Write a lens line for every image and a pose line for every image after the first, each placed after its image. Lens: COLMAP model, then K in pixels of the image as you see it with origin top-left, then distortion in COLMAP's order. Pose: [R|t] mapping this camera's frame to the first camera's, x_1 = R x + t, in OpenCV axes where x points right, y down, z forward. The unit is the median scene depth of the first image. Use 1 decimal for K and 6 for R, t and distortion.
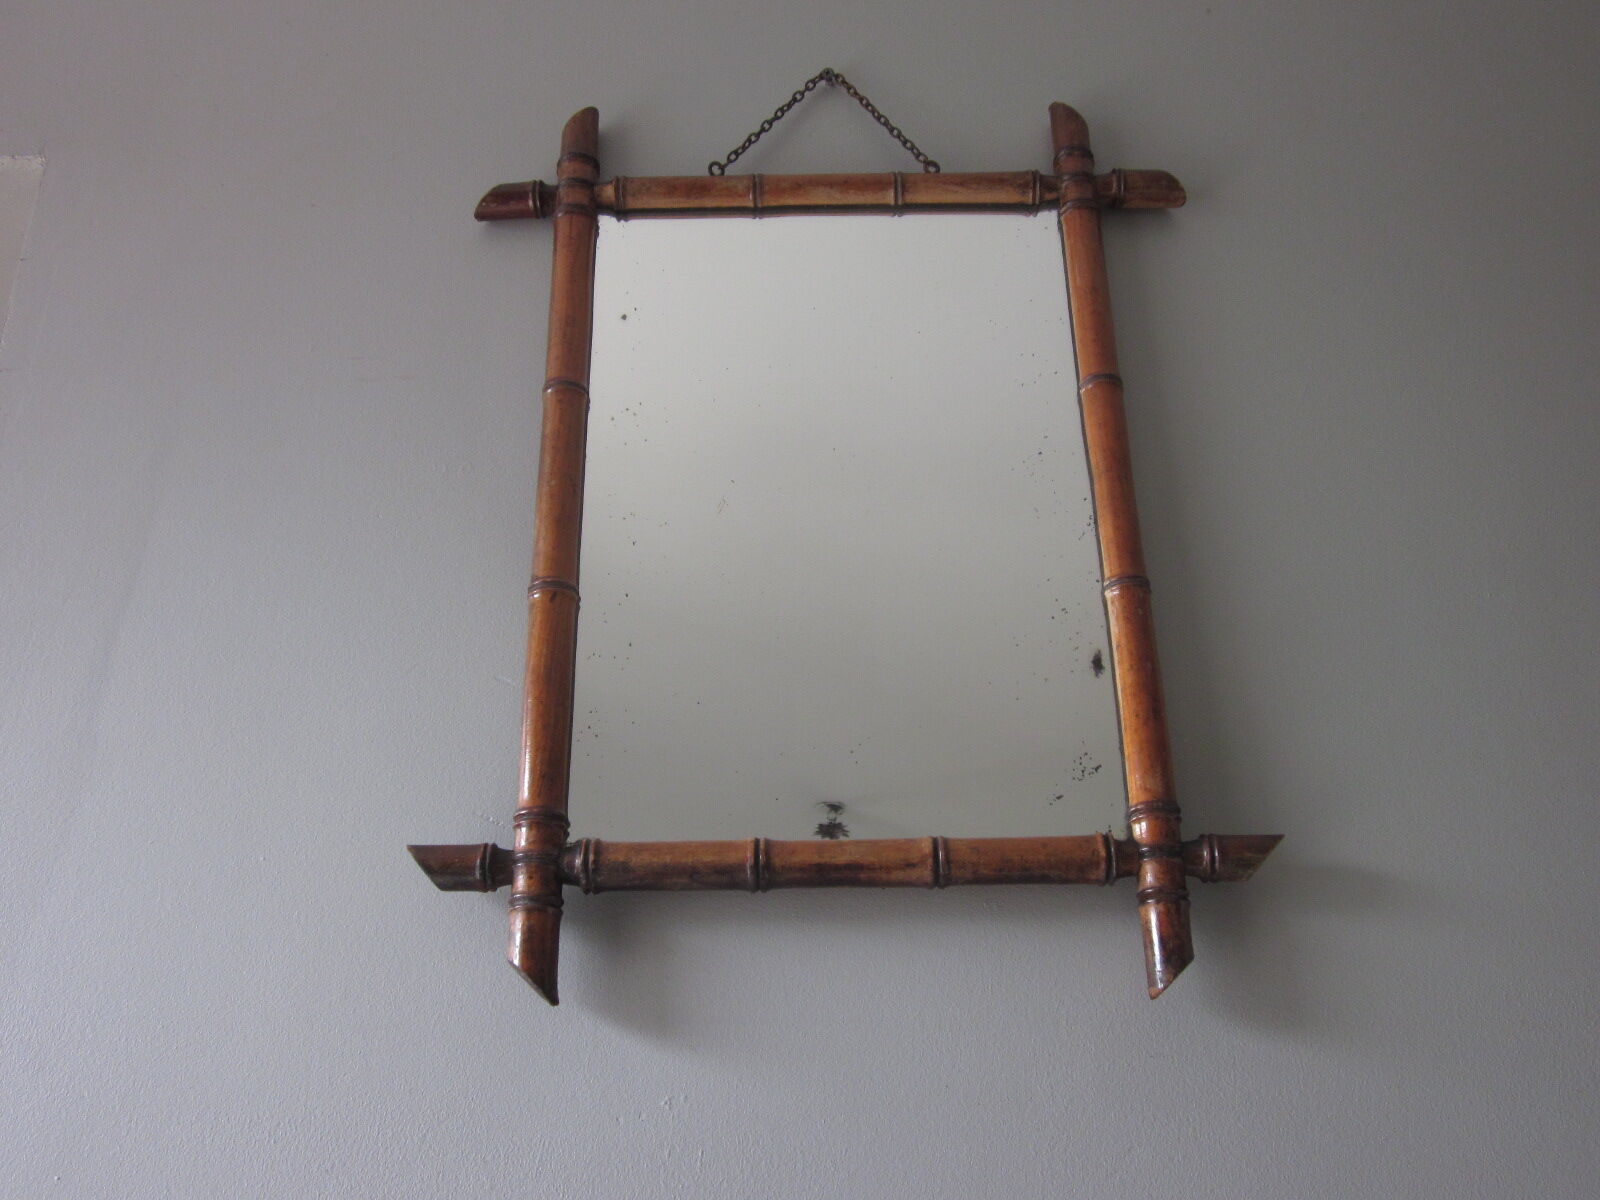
lens RADIAL K [[1540.3, 0, 800.6], [0, 1540.3, 597.0], [0, 0, 1]] dist [-0.066162, 0.025577]
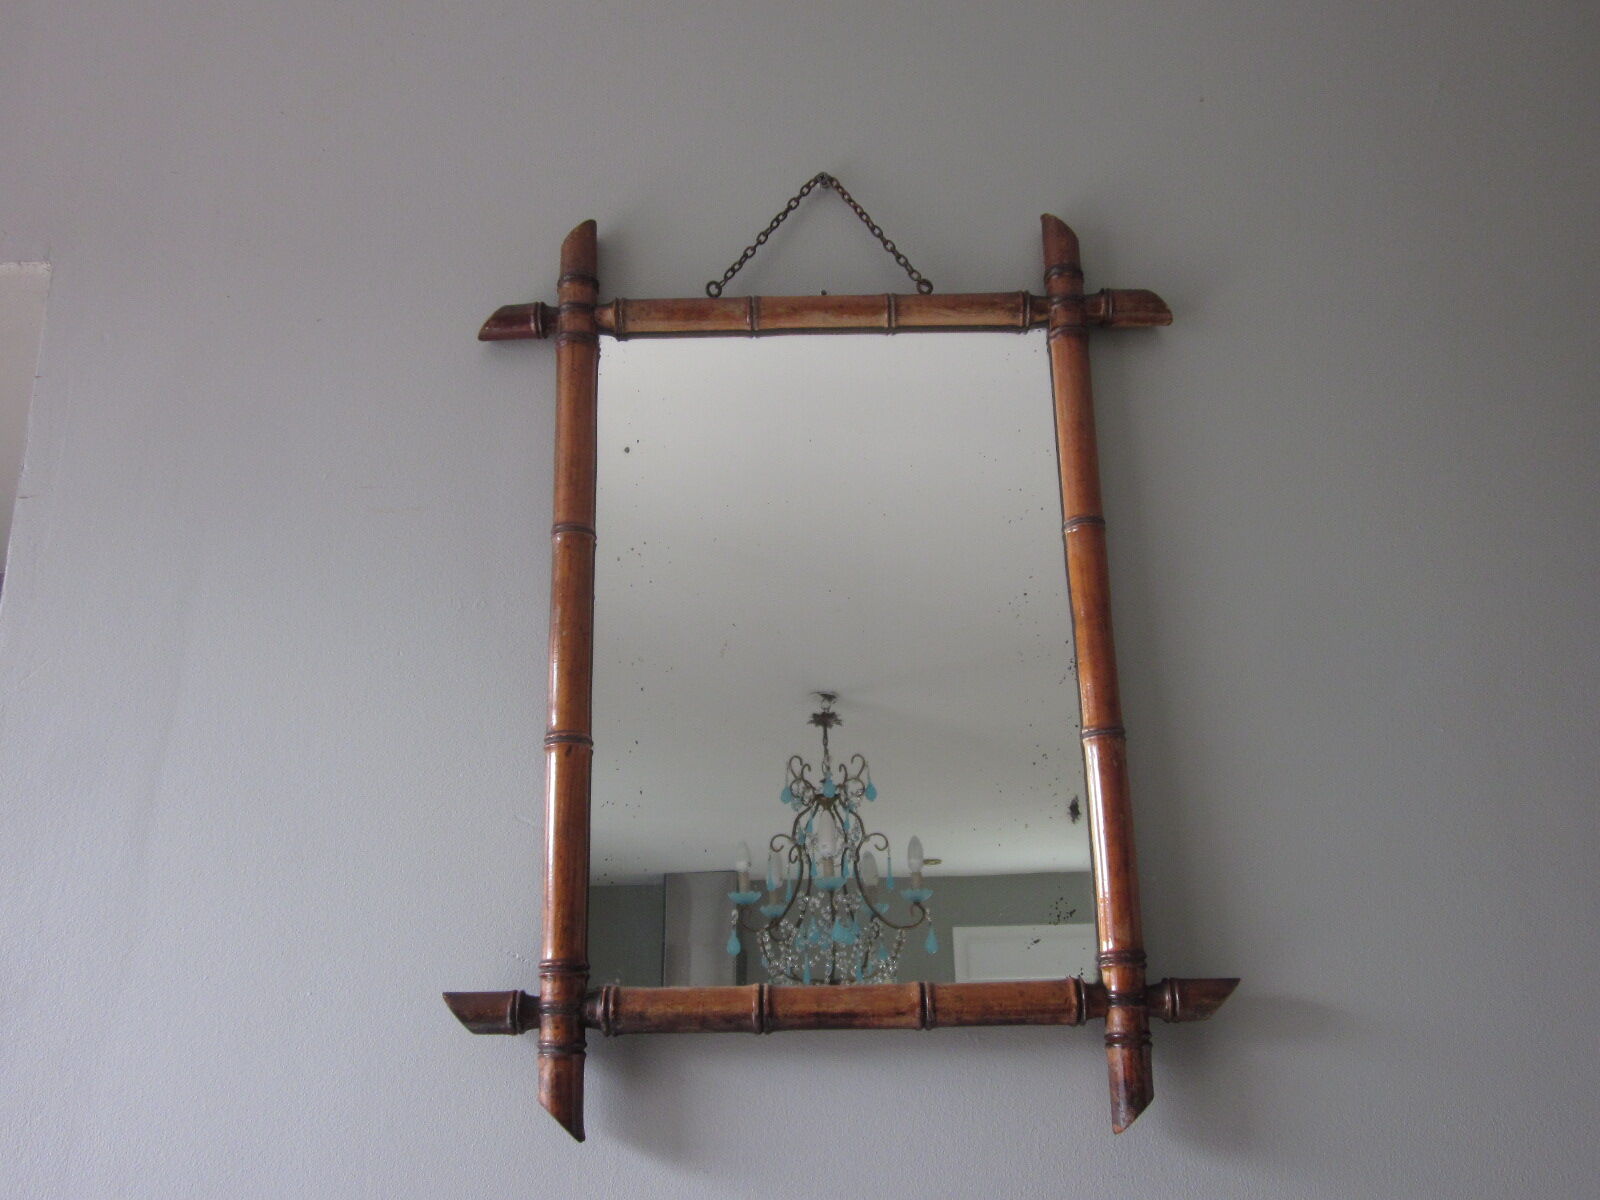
lens RADIAL K [[1540.3, 0, 800.6], [0, 1540.3, 597.0], [0, 0, 1]] dist [-0.066162, 0.025577]
pose [[0.999975, -0.005080, 0.004831, -0.003702], [0.004396, 0.991201, 0.132289, -0.252534], [-0.005460, -0.132264, 0.991199, -0.049394]]
